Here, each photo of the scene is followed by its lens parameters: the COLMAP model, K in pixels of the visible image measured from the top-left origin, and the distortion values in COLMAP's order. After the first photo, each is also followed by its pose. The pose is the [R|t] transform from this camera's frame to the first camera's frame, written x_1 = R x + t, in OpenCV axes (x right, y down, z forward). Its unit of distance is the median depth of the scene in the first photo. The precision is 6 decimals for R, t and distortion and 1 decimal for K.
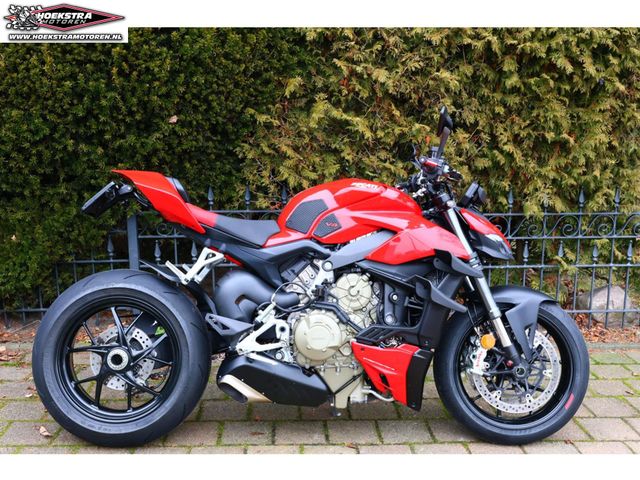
lens RADIAL K [[689.7, 0, 320.0], [0, 689.7, 240.0], [0, 0, 1]] dist [0.014193, -0.018273]
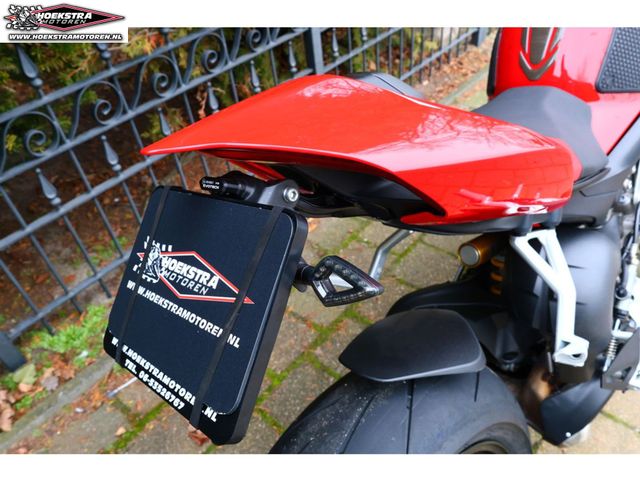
lens RADIAL K [[489.4, 0, 320.0], [0, 489.4, 240.0], [0, 0, 1]] dist [0.004612, 0.004452]
pose [[0.675937, -0.535754, 0.506041, -0.268468], [0.232875, 0.806753, 0.543064, -0.109292], [-0.699198, -0.249233, 0.670078, 0.662721]]
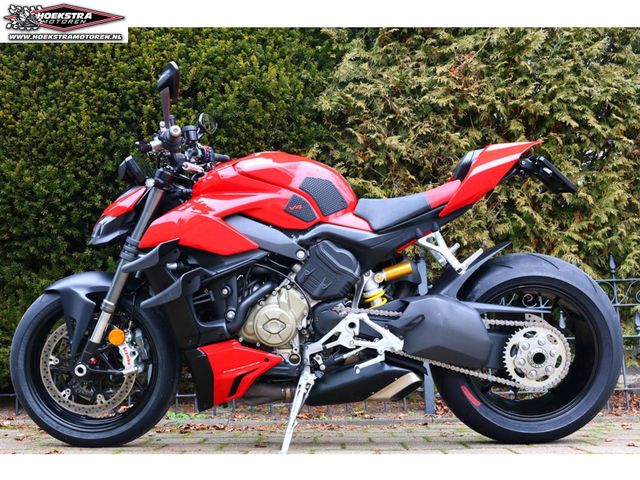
lens RADIAL K [[666.1, 0, 320.0], [0, 666.1, 240.0], [0, 0, 1]] dist [0.009624, 0.011444]
pose [[0.997348, -0.038000, -0.062078, 0.032120], [0.012220, 0.928211, -0.371854, 0.273029], [0.071751, 0.370110, 0.926213, 0.099718]]
